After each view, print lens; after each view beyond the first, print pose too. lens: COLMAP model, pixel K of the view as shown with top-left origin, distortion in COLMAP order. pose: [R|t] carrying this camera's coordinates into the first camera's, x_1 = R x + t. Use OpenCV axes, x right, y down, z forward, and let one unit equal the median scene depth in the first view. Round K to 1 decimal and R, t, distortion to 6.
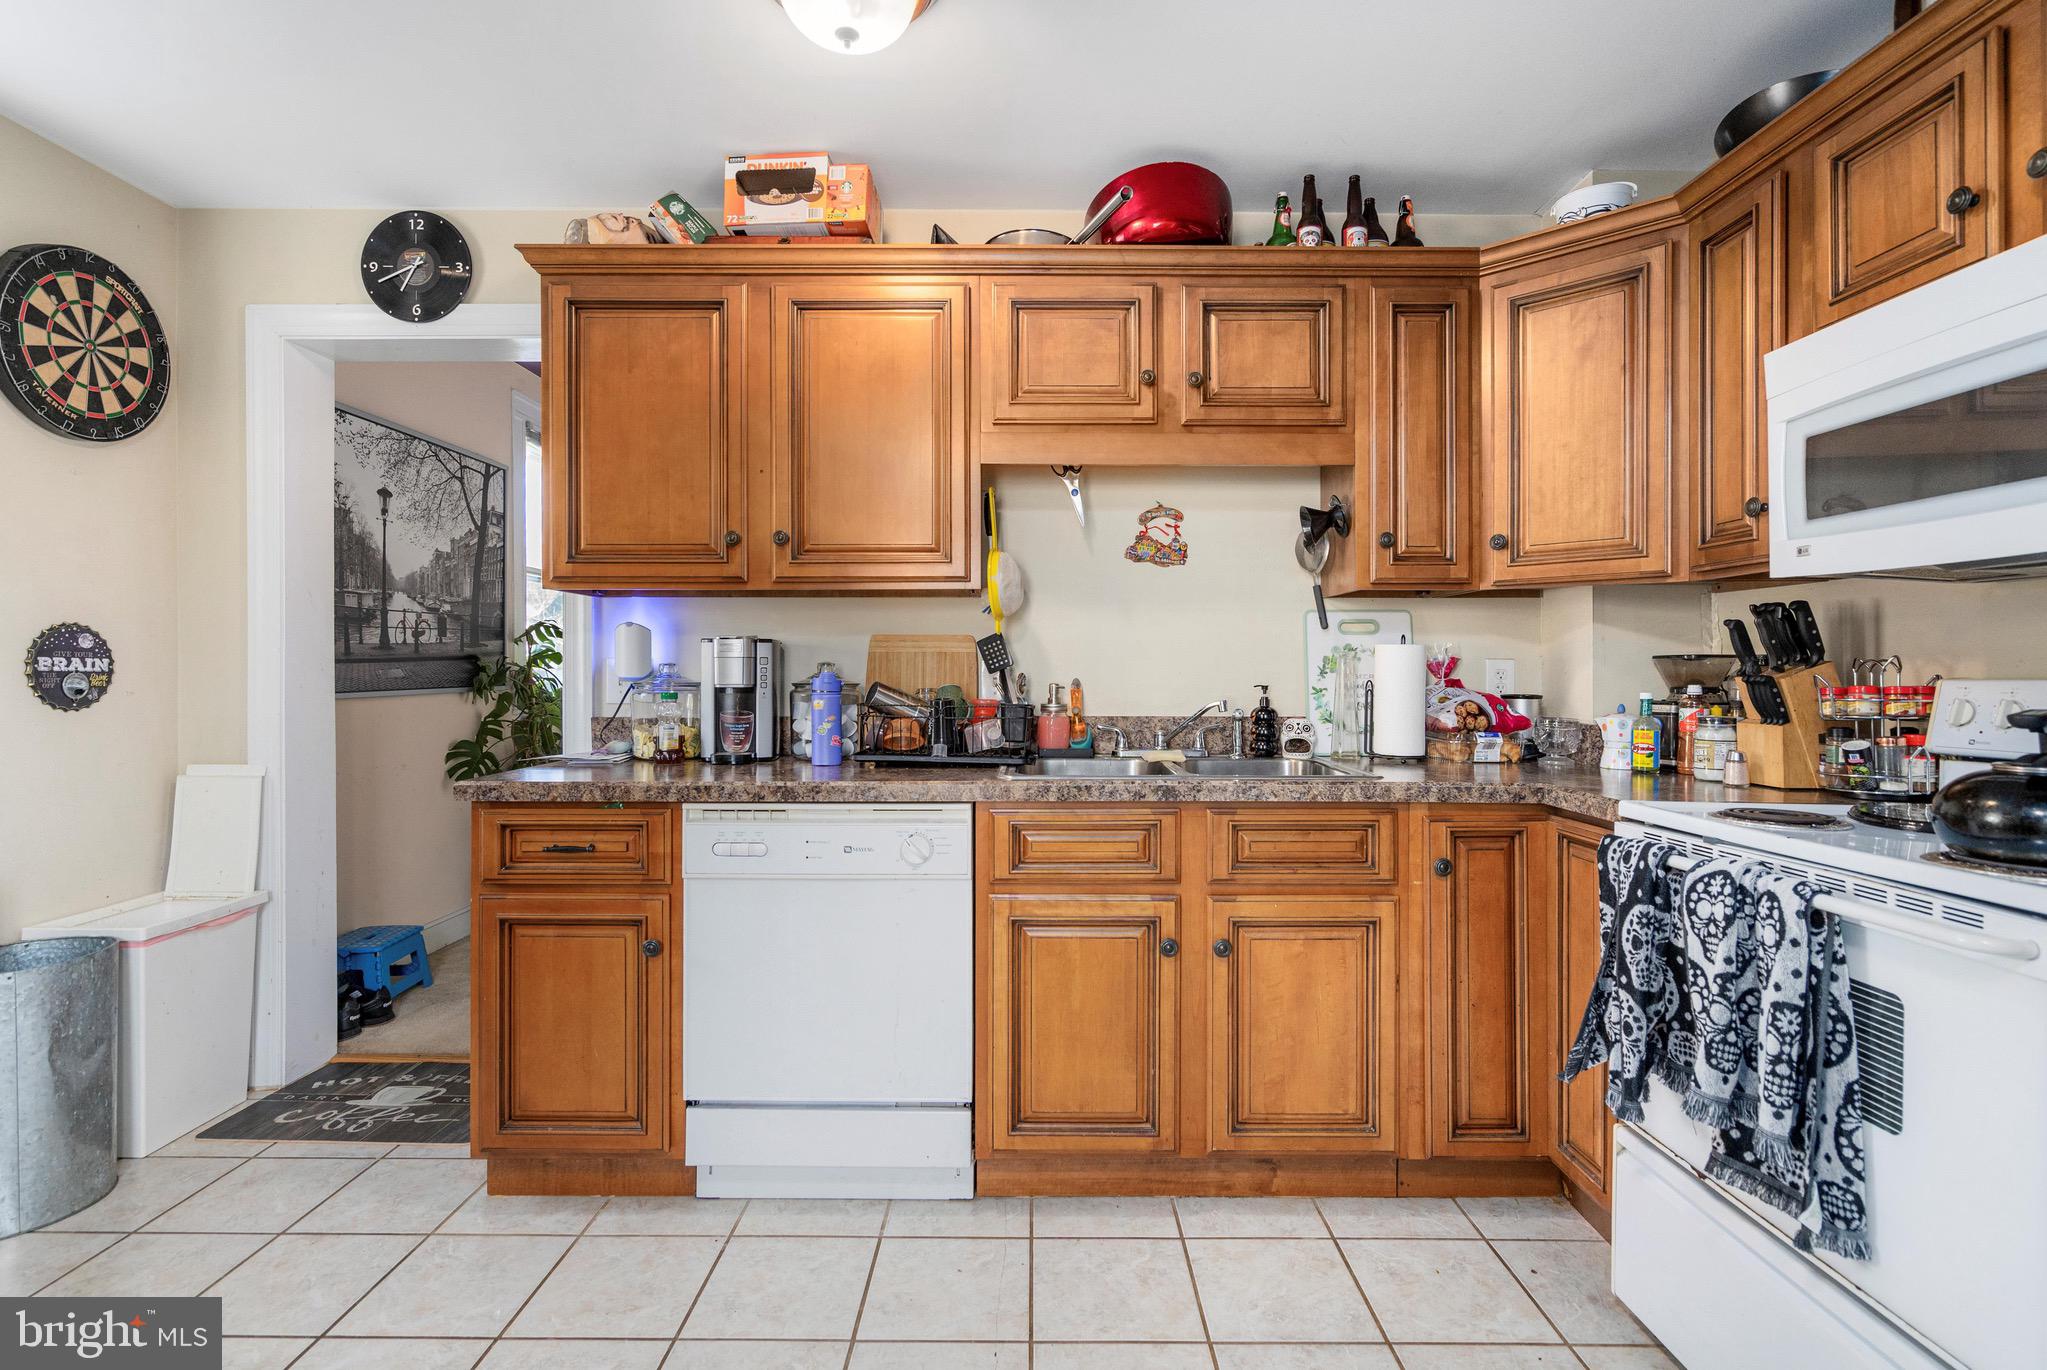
lens RADIAL K [[986.9, 0, 1030.5], [0, 986.9, 675.5], [0, 0, 1]] dist [-0.003068, 0.001867]
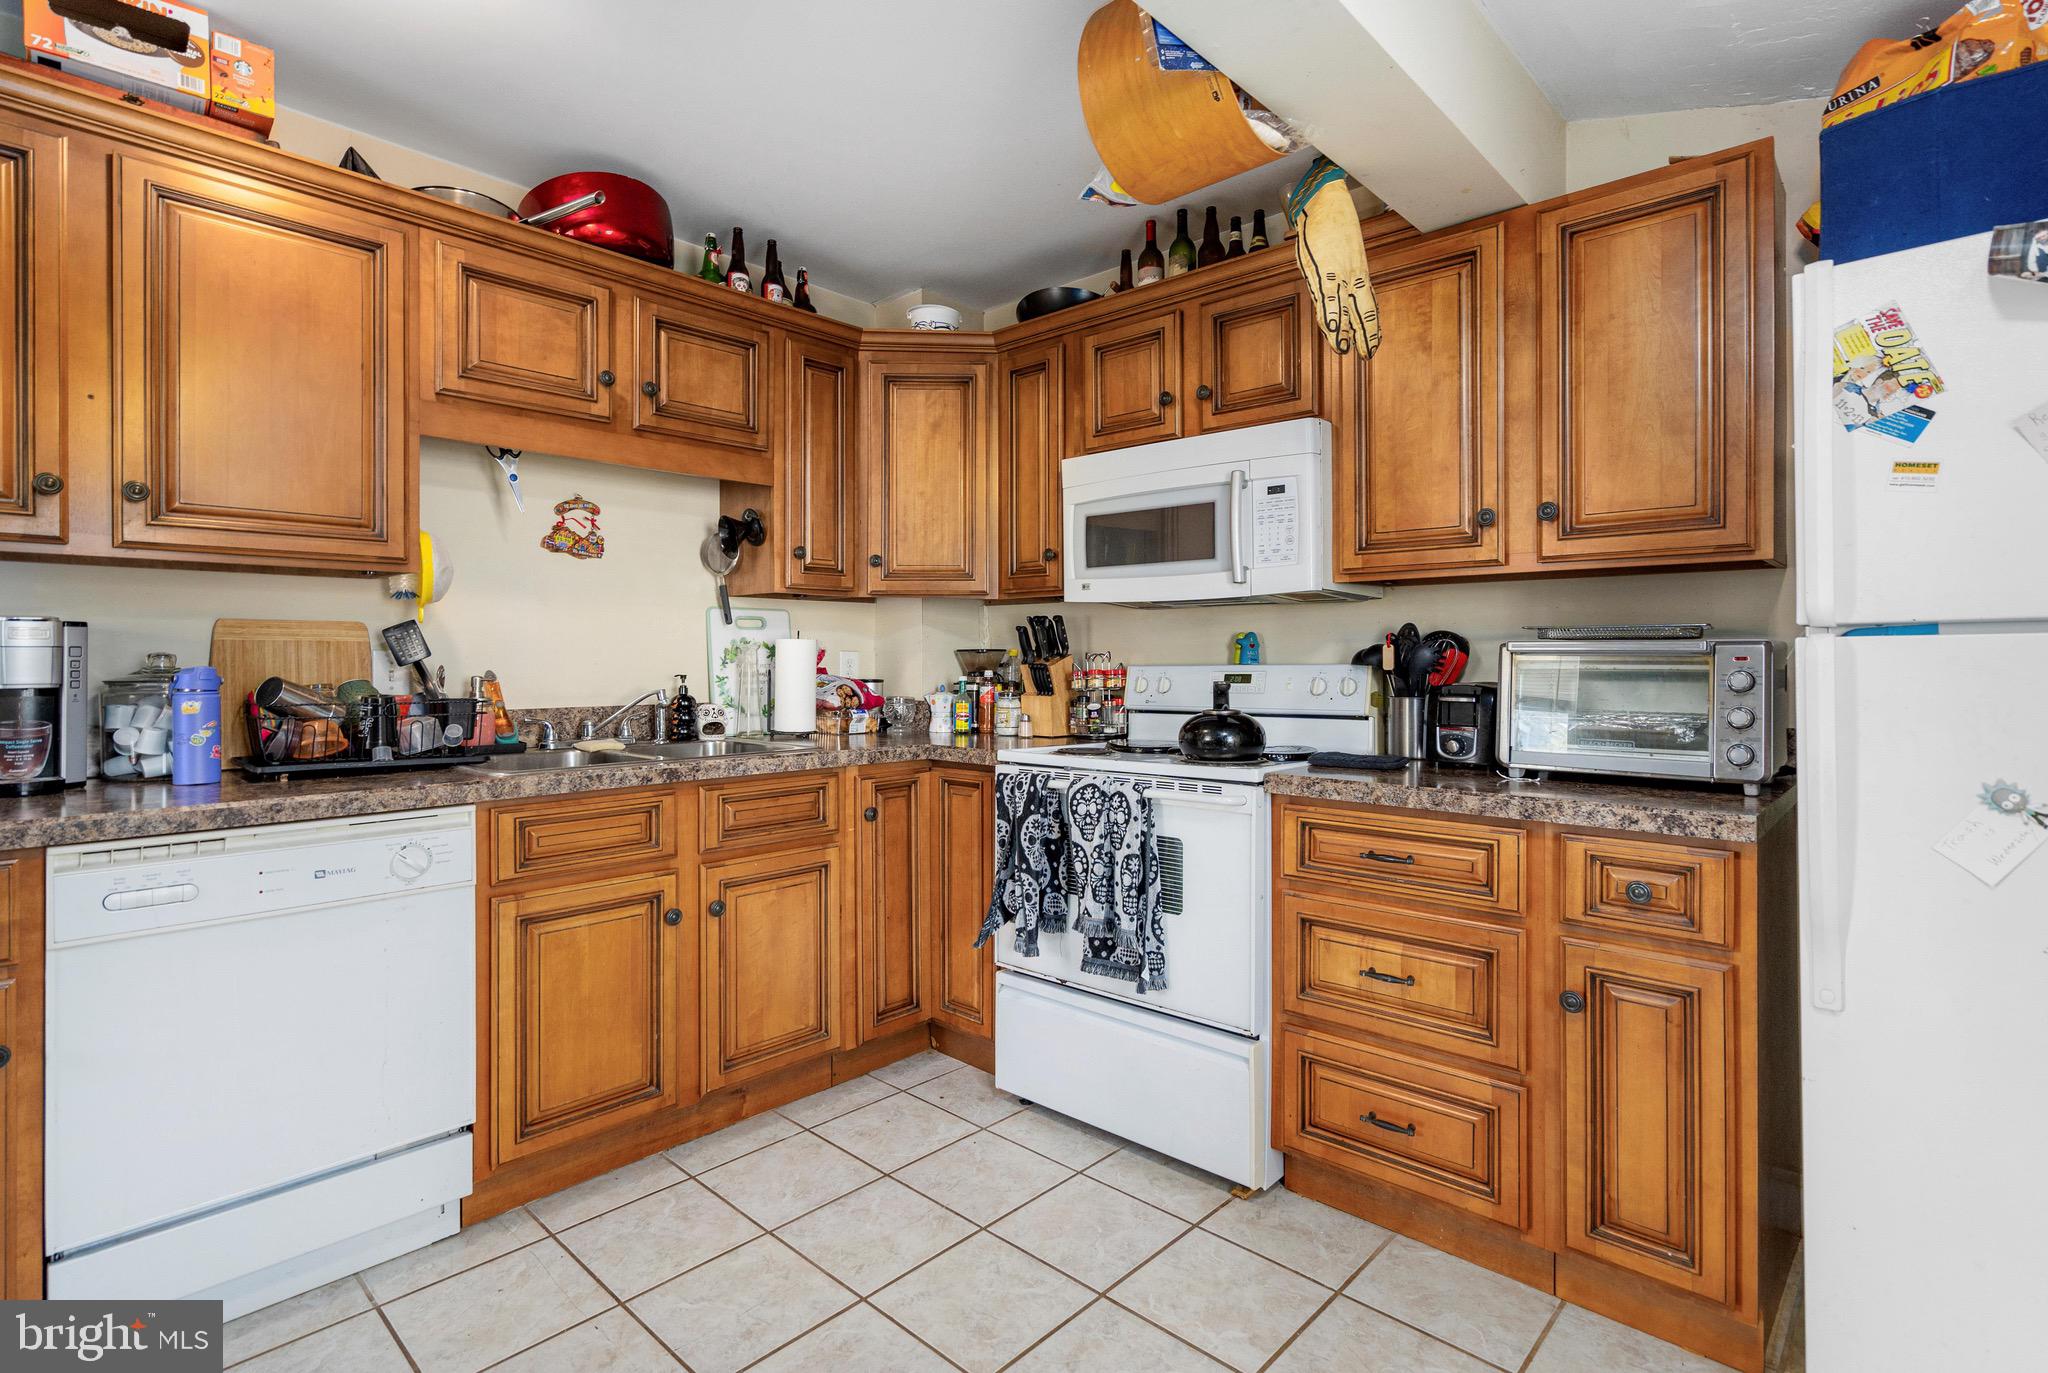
lens RADIAL K [[995.9, 0, 1025.0], [0, 995.9, 661.8], [0, 0, 1]] dist [0.000719, 0.001842]
pose [[0.680715, -0.004482, 0.732534, -0.377263], [0.004940, 0.999987, 0.001528, -0.005106], [-0.732531, 0.002578, 0.680728, -0.030290]]
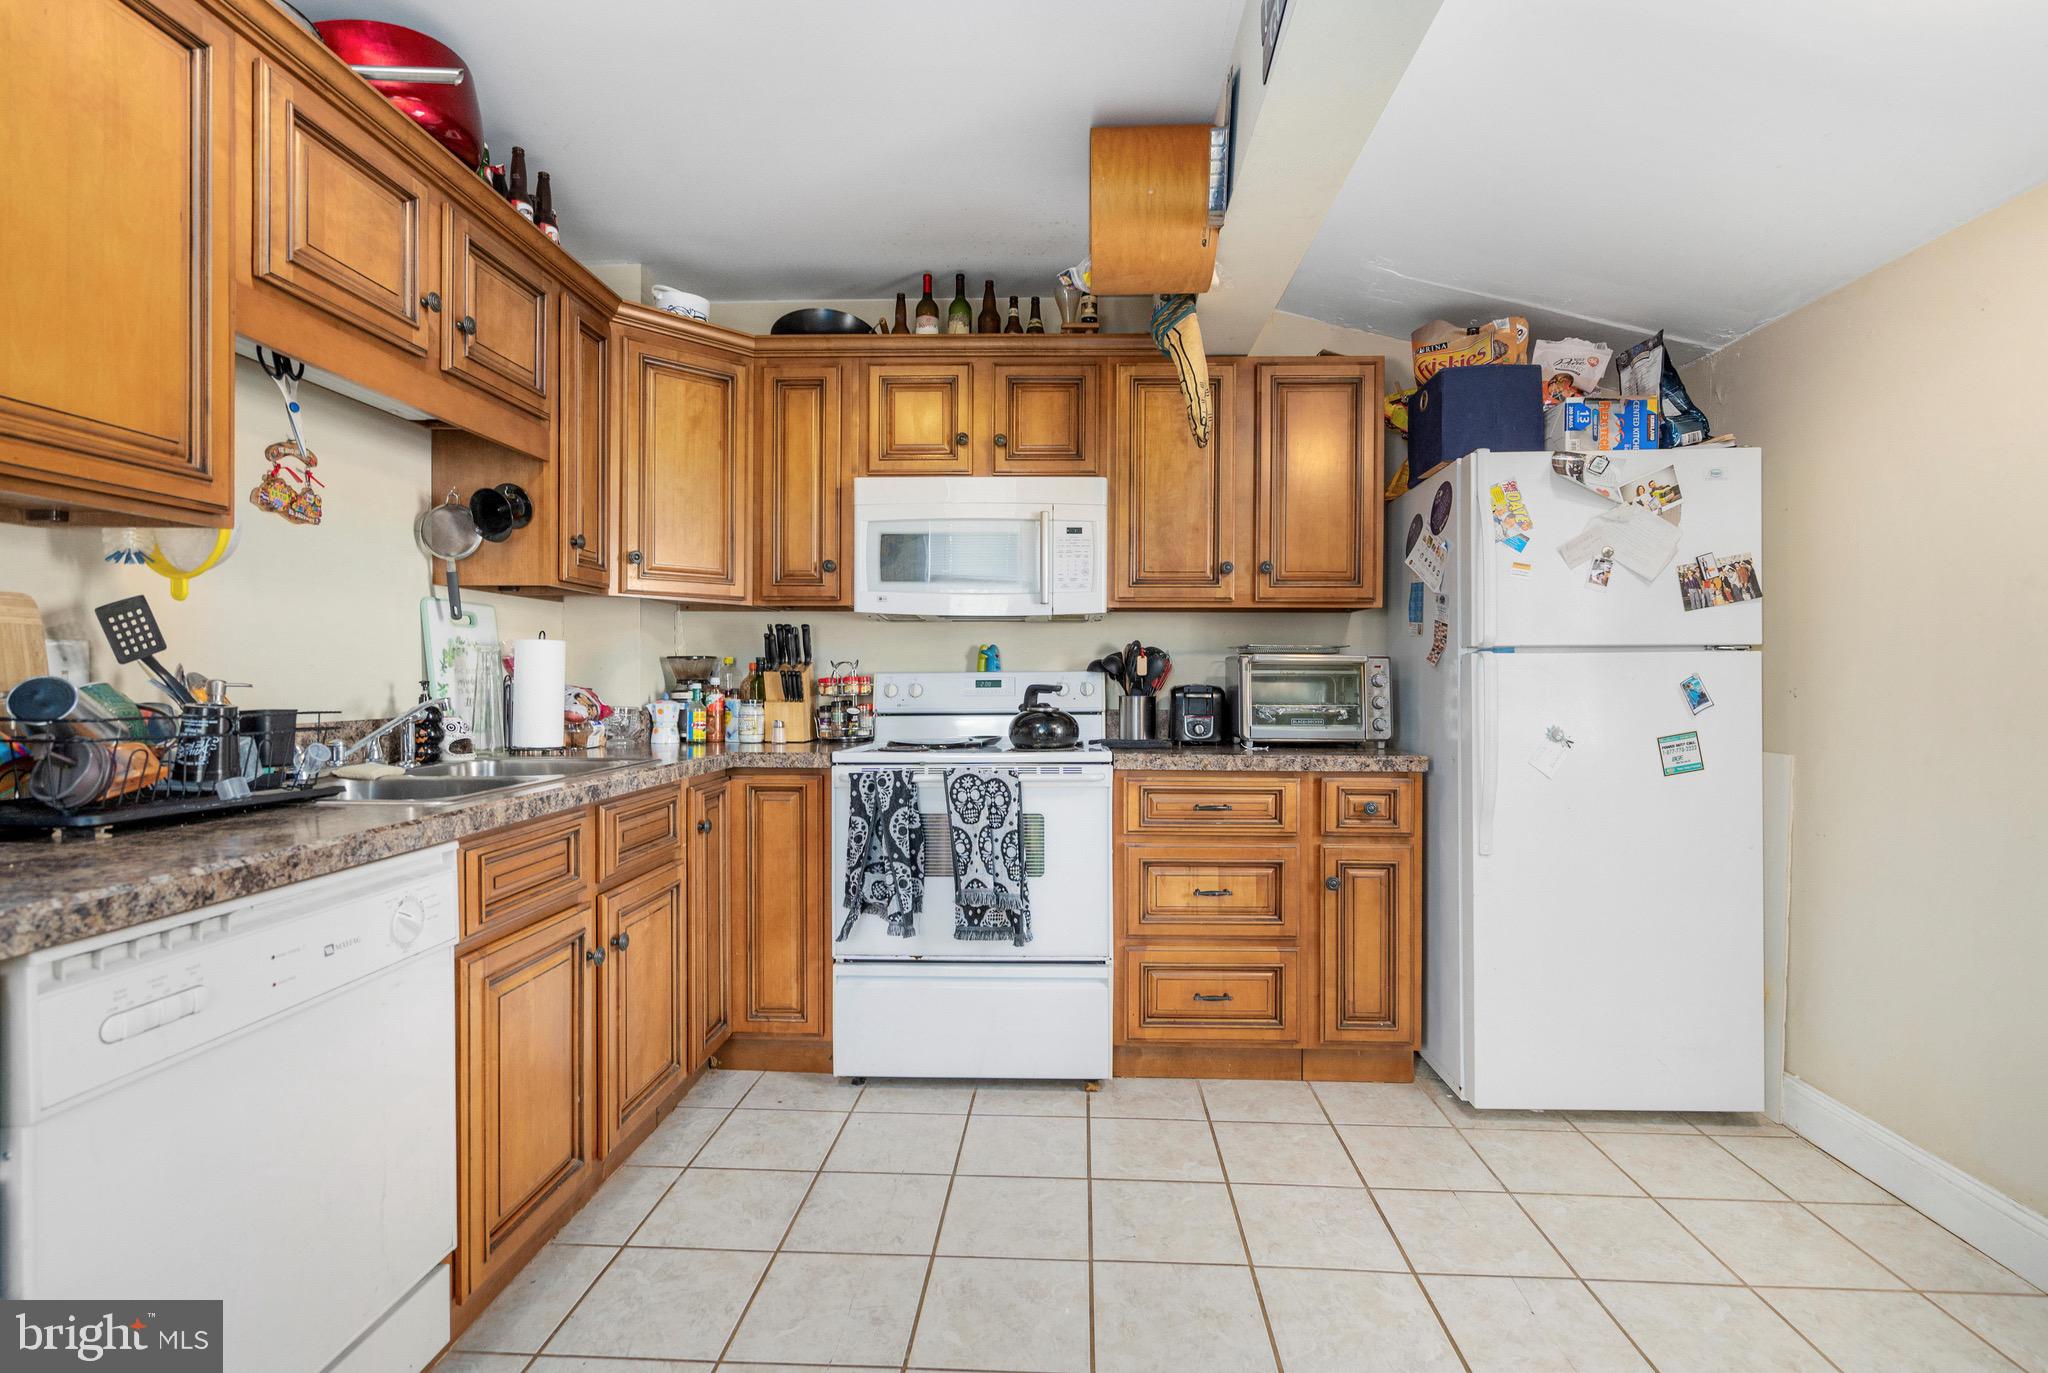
lens RADIAL K [[959.7, 0, 1047.0], [0, 959.7, 687.2], [0, 0, 1]] dist [-0.001264, 0.000444]
pose [[0.038200, -0.012676, 0.999190, -0.712508], [0.001789, 0.999919, 0.012617, 0.007247], [-0.999269, 0.001305, 0.038220, 0.504757]]
